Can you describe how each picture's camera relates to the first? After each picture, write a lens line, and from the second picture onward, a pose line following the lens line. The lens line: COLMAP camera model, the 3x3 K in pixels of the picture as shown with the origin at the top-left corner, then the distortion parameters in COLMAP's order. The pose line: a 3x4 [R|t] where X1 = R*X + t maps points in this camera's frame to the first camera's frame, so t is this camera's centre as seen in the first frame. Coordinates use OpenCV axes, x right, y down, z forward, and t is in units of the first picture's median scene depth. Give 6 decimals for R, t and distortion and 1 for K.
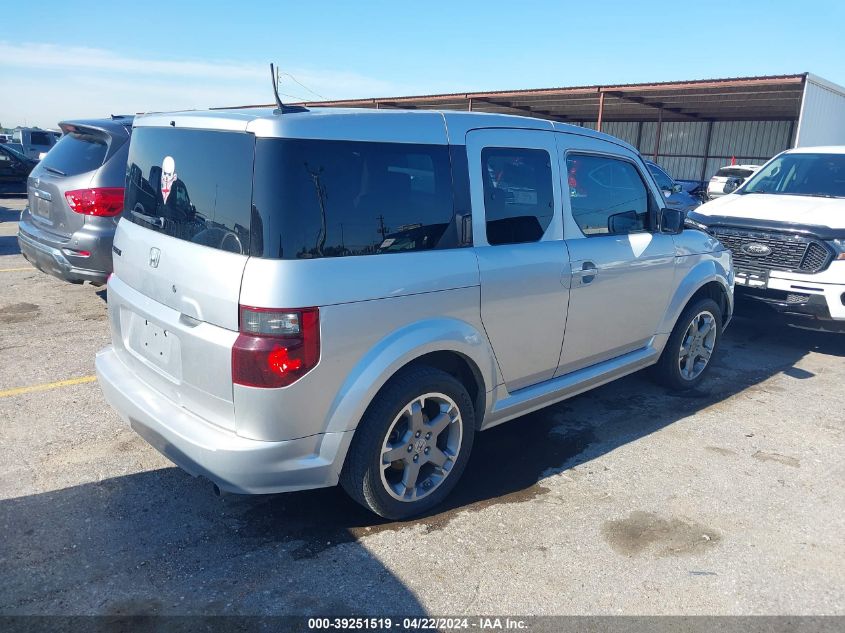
lens RADIAL K [[687.9, 0, 422.5], [0, 687.9, 316.5], [0, 0, 1]] dist [0.007867, -0.000636]
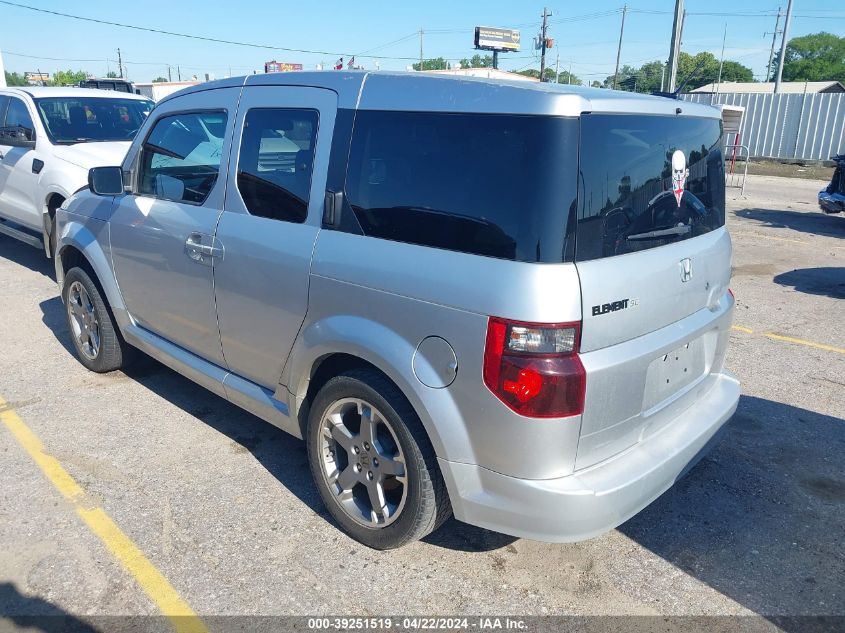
lens RADIAL K [[702.8, 0, 418.9], [0, 702.8, 311.4], [0, 0, 1]] dist [-0.009612, -0.004709]
pose [[-0.099358, -0.329559, 0.938892, -1.204074], [0.215381, 0.914070, 0.343639, -0.414491], [-0.971462, 0.236362, -0.019839, 1.367451]]
